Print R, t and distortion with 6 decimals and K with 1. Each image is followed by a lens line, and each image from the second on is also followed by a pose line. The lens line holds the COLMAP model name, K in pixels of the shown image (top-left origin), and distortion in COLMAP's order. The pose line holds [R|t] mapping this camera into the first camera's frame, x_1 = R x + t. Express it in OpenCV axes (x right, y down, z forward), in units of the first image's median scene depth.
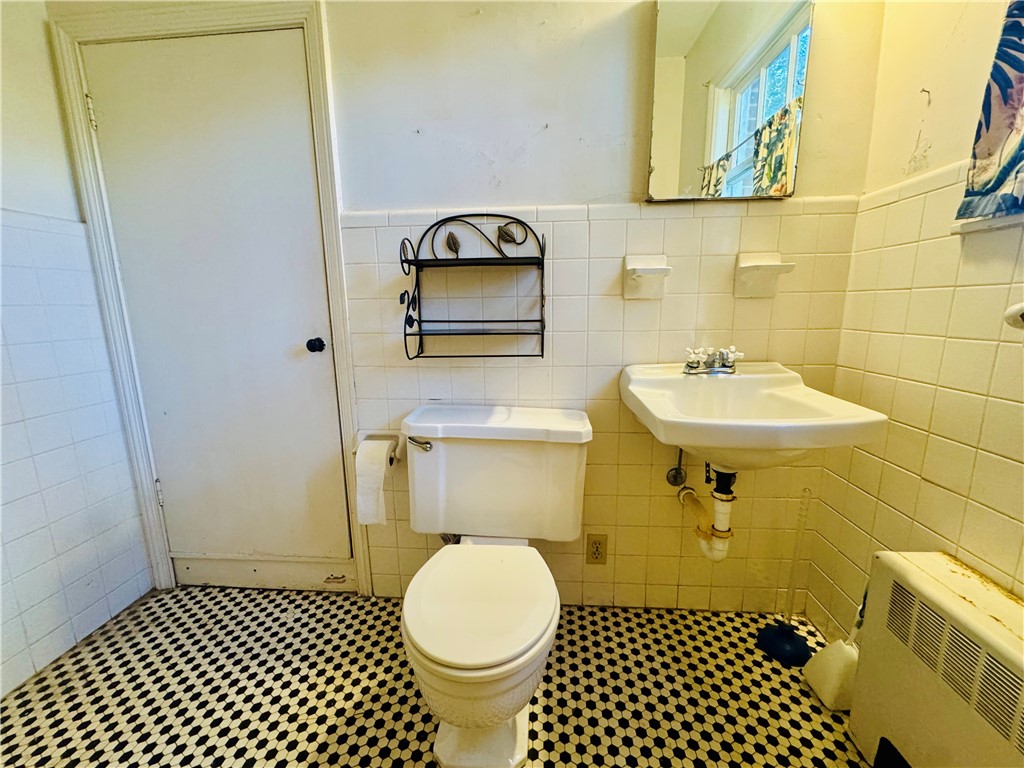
lens RADIAL K [[410.8, 0, 511.9], [0, 410.8, 382.3], [0, 0, 1]] dist [-0.005230, 0.000585]
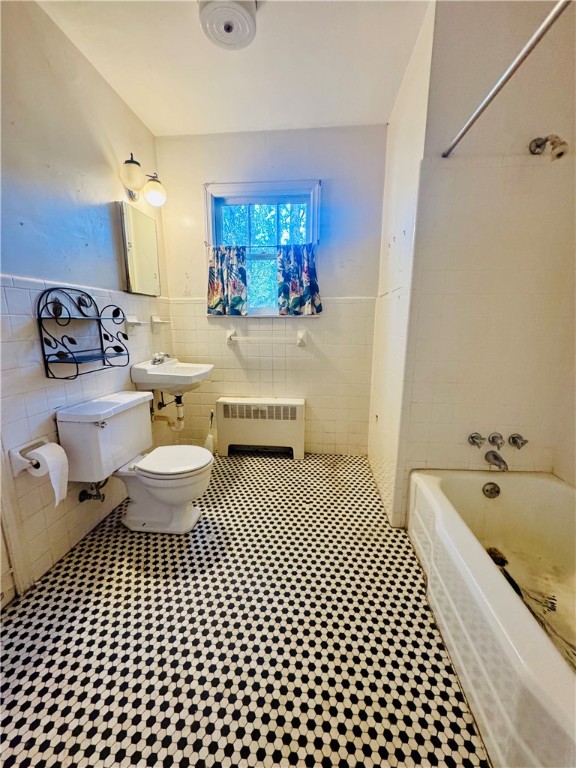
lens RADIAL K [[308.1, 0, 288.6], [0, 308.1, 383.6], [0, 0, 1]] dist [-0.005230, 0.000585]
pose [[0.016941, -0.191038, 0.981436, -1.435669], [0.178000, 0.966474, 0.185053, -0.113362], [-0.983885, 0.171560, 0.050378, 0.138131]]
